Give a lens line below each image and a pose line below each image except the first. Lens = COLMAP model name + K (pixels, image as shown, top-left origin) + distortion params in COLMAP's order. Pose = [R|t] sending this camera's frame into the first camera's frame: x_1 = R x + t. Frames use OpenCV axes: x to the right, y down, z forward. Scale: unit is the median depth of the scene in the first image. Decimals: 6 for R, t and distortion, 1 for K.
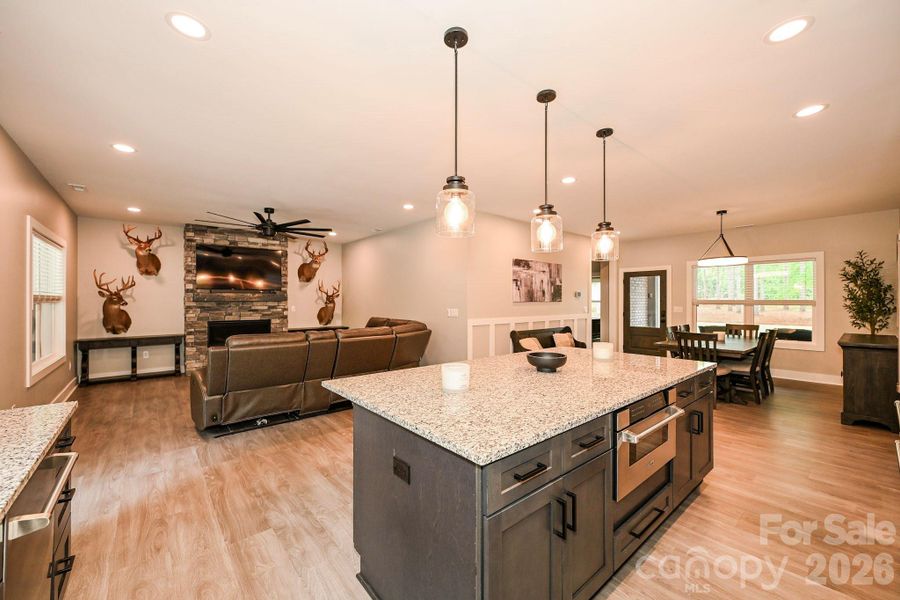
lens RADIAL K [[360.4, 0, 434.2], [0, 360.4, 302.9], [0, 0, 1]] dist [0.007351, -0.000120]
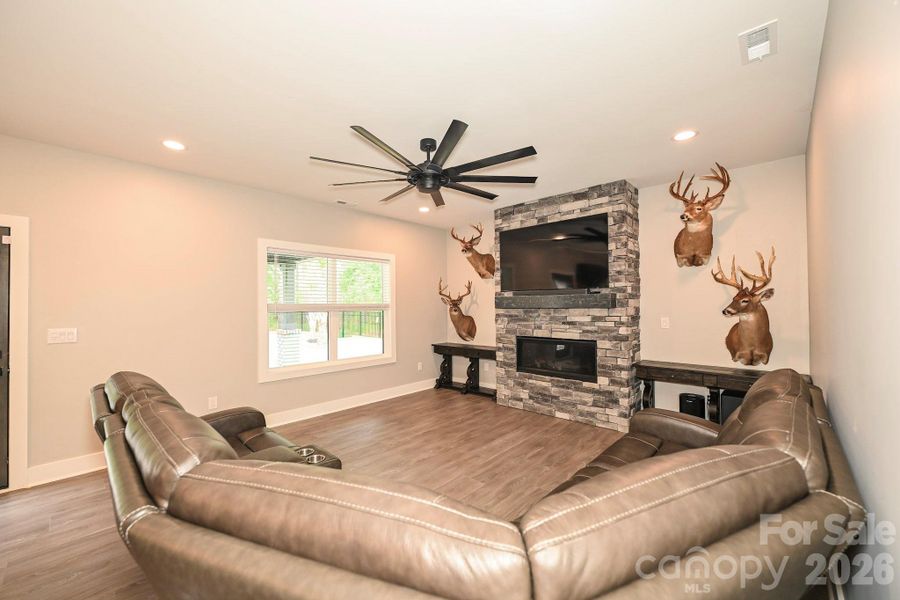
lens RADIAL K [[360.4, 0, 456.9], [0, 360.4, 297.2], [0, 0, 1]] dist [0.007351, -0.000120]
pose [[0.142269, -0.021040, -0.989604, 0.077911], [0.004491, 0.999777, -0.020611, -0.011869], [0.989818, -0.001512, 0.142331, 0.804051]]
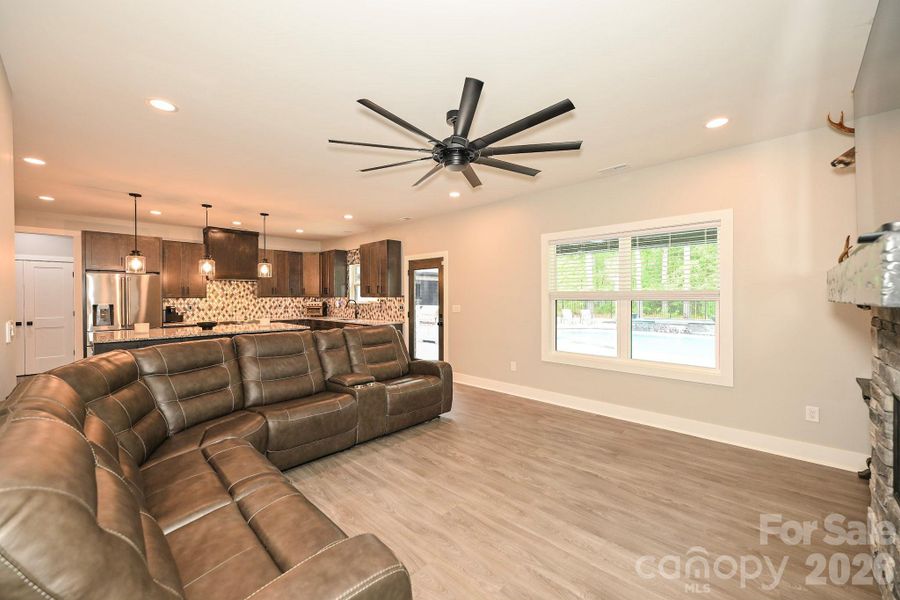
lens RADIAL K [[360.4, 0, 435.5], [0, 360.4, 294.6], [0, 0, 1]] dist [0.007351, -0.000120]
pose [[-0.995519, 0.003119, -0.094505, -0.329916], [0.003285, 0.999993, -0.001608, -0.008276], [0.094499, -0.001911, -0.995523, 1.265353]]
